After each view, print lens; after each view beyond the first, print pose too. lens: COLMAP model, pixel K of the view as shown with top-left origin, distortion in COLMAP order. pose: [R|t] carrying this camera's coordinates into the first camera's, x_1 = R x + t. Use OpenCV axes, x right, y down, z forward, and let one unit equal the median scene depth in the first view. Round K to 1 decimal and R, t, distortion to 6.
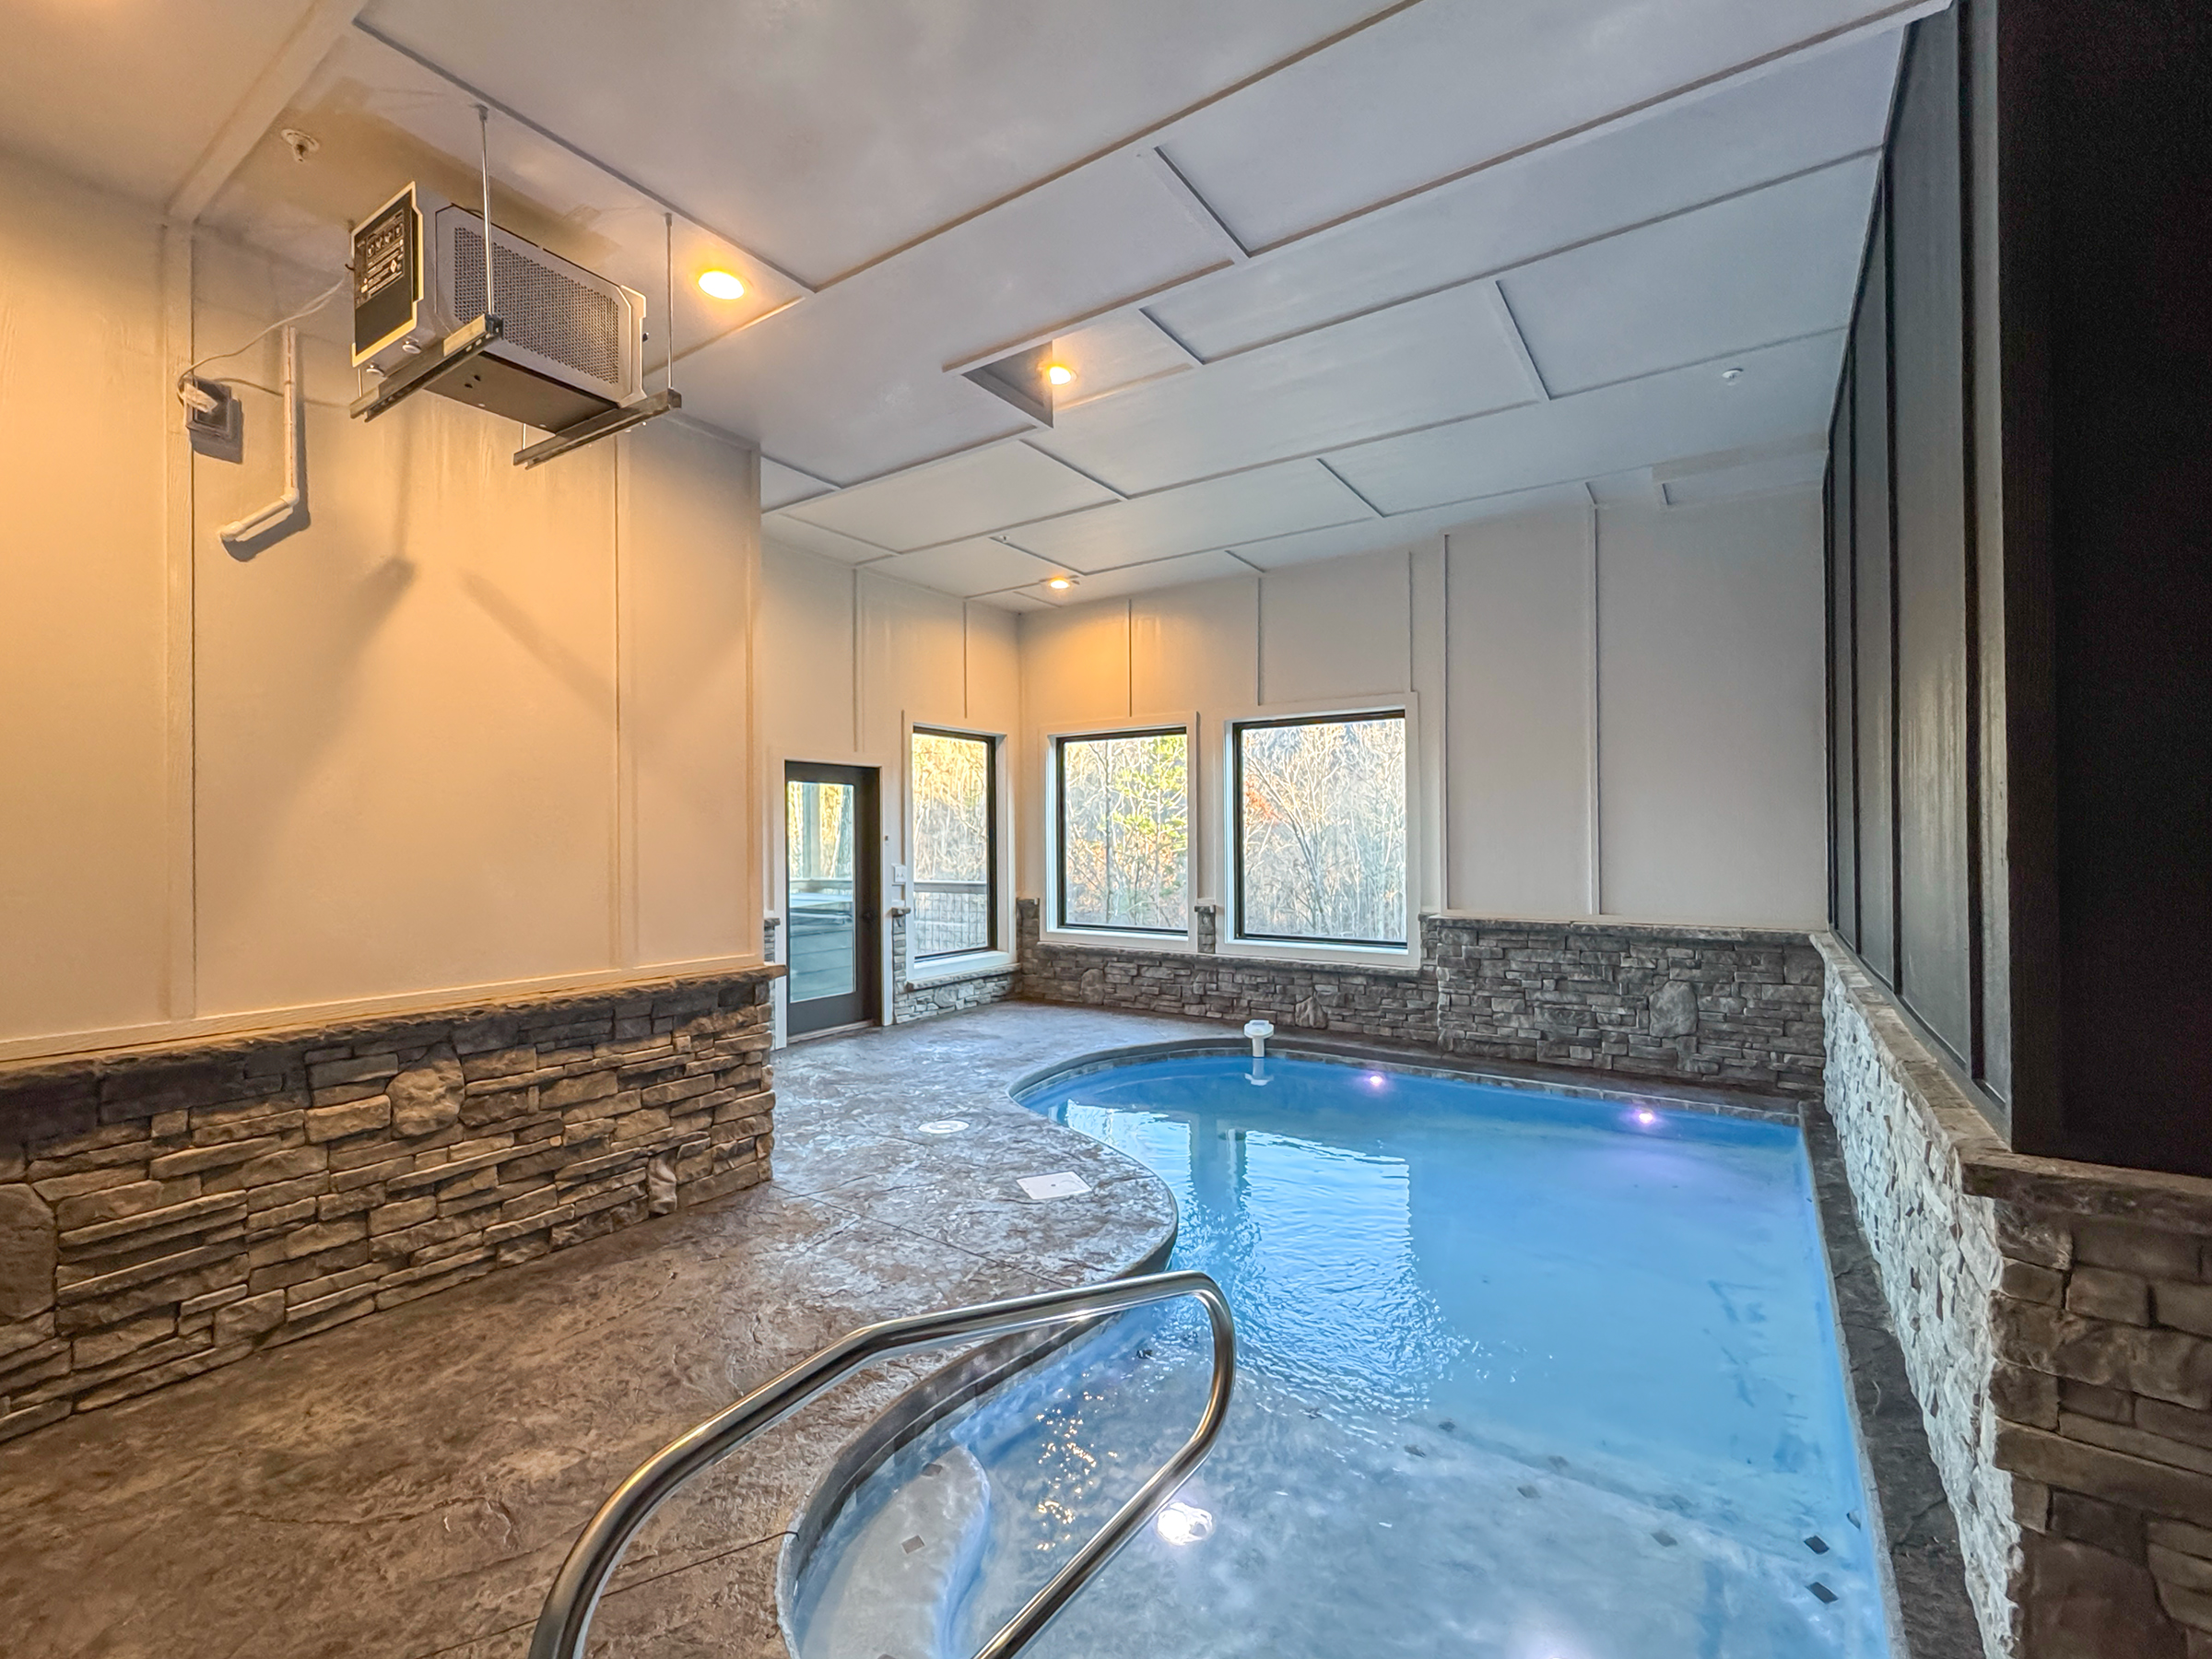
lens RADIAL K [[954.4, 0, 1119.0], [0, 954.4, 835.2], [0, 0, 1]] dist [0.000002, 0.000099]
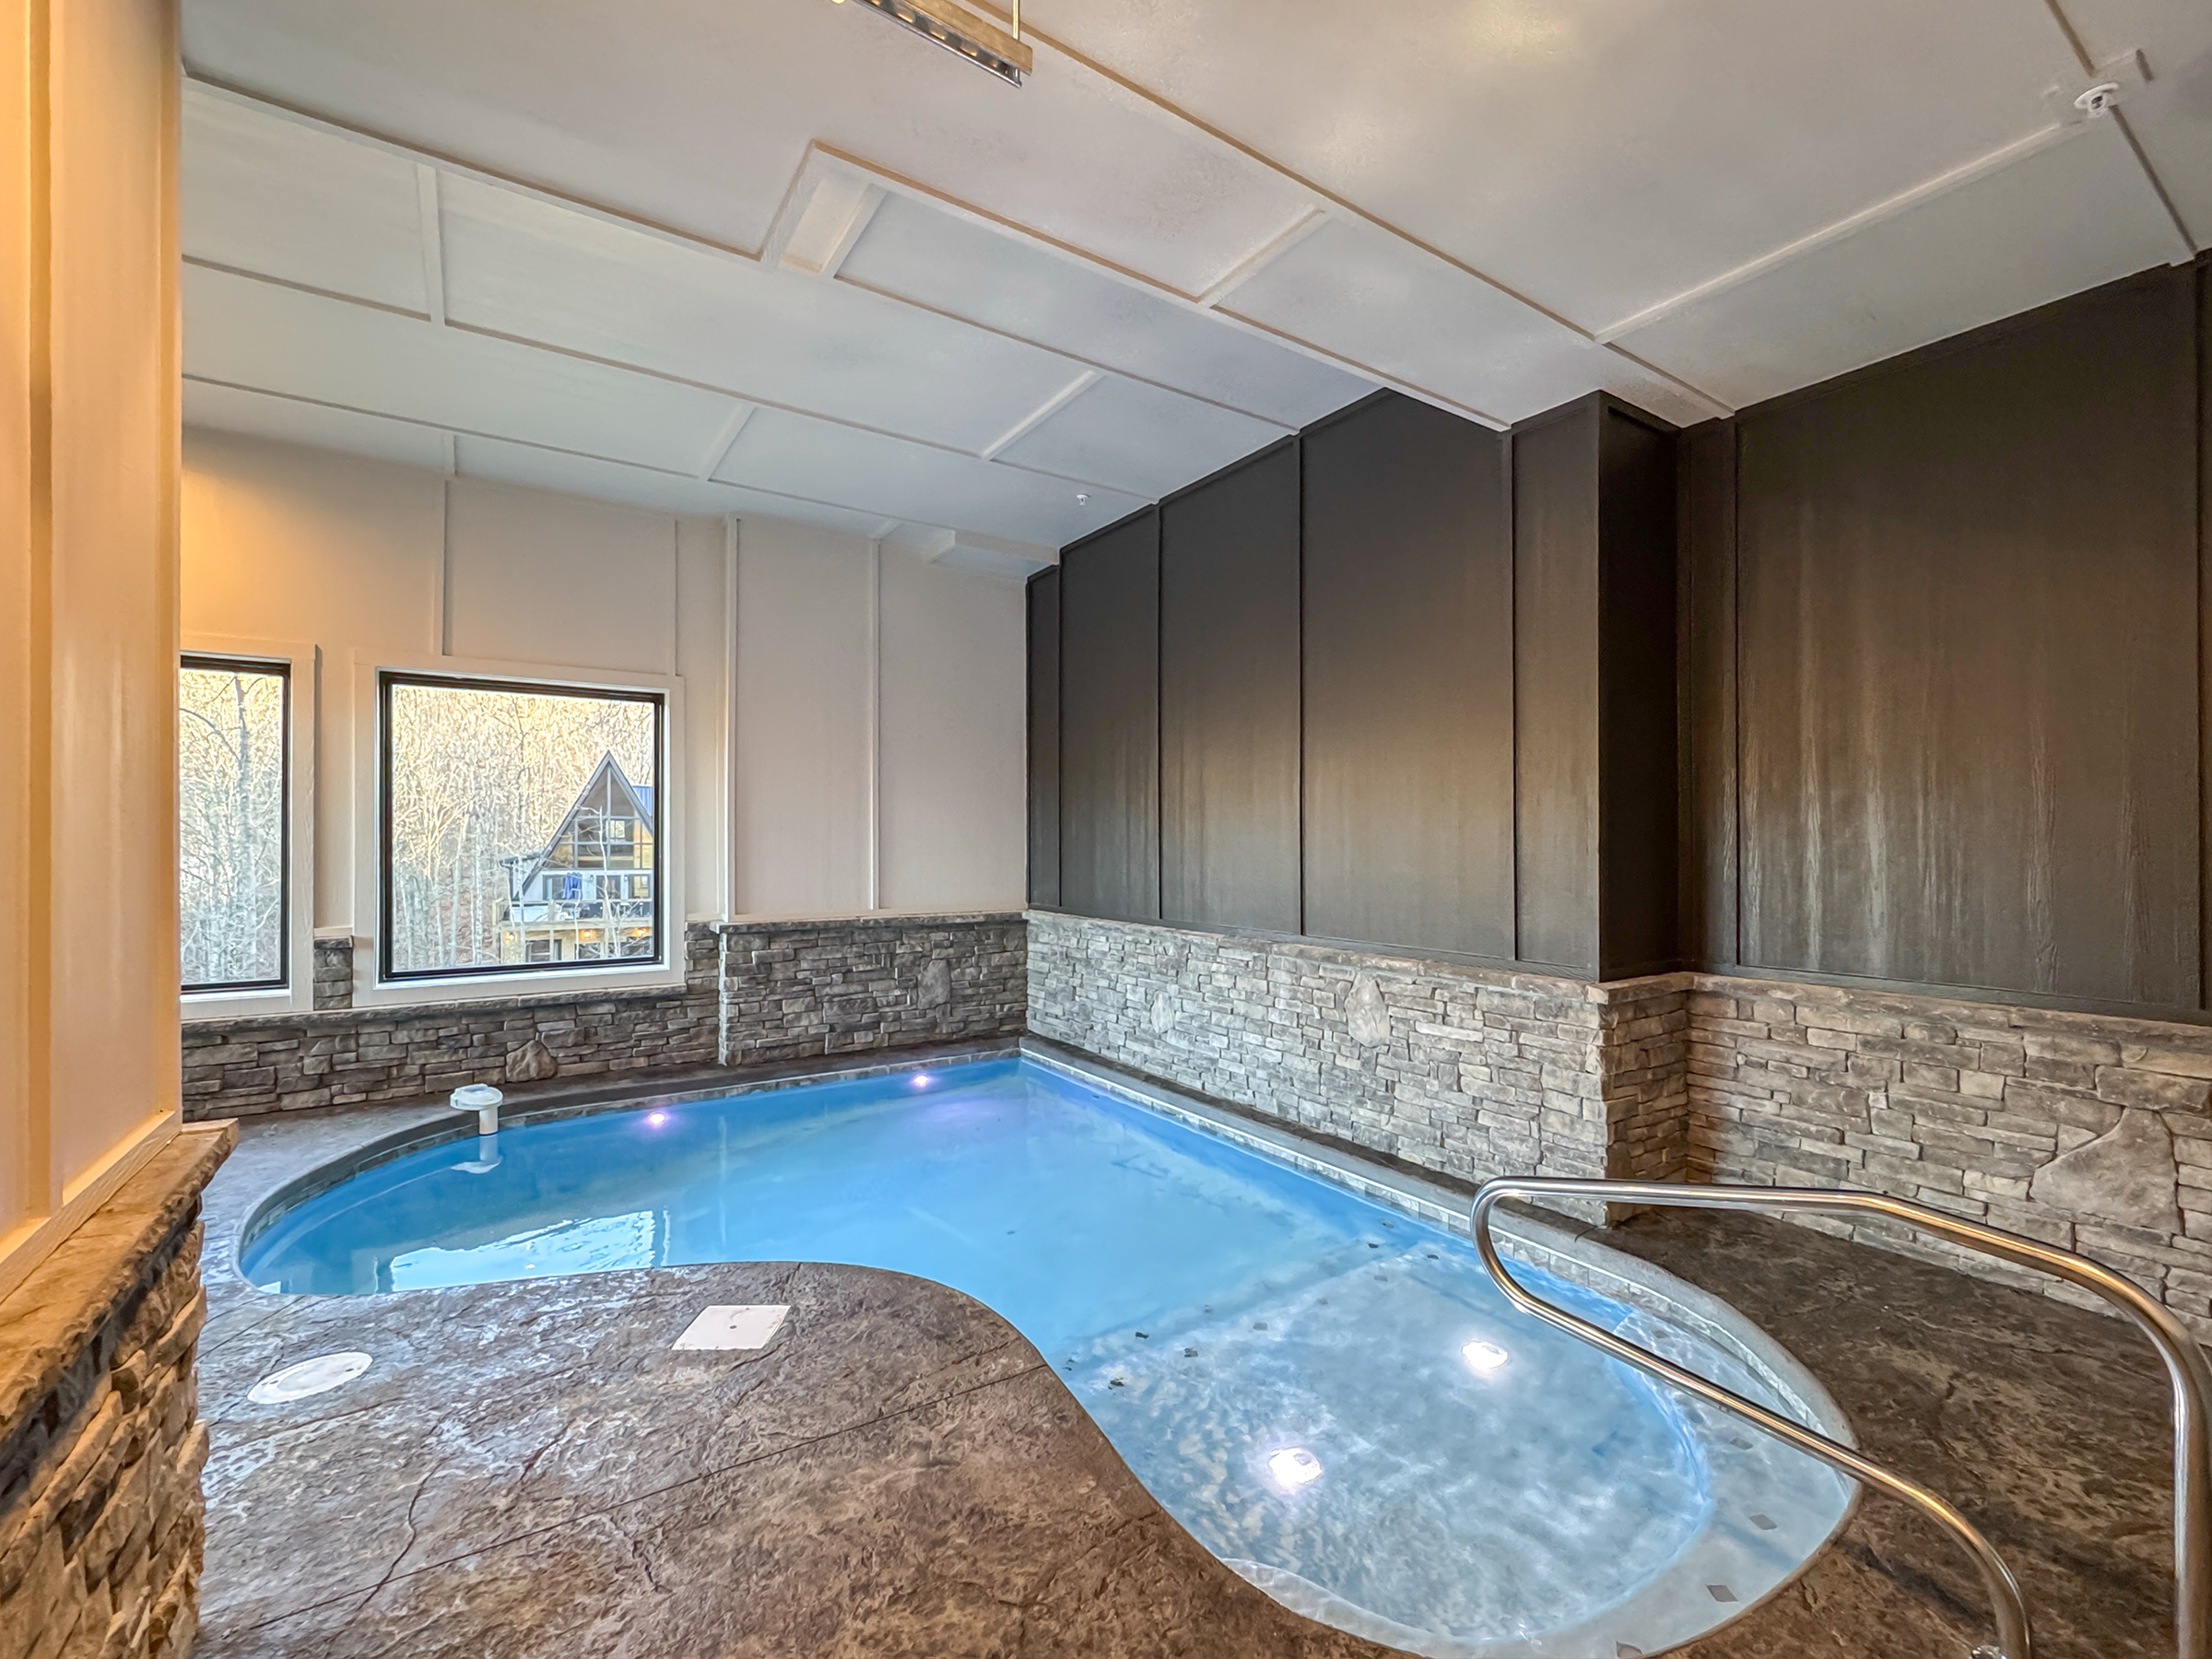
lens RADIAL K [[954.4, 0, 1119.0], [0, 954.4, 835.2], [0, 0, 1]] dist [0.000002, 0.000099]
pose [[0.383045, 0.010460, 0.923671, -0.398596], [-0.008568, 0.999933, -0.007771, 0.003348], [-0.923690, -0.004937, 0.383109, 0.302005]]
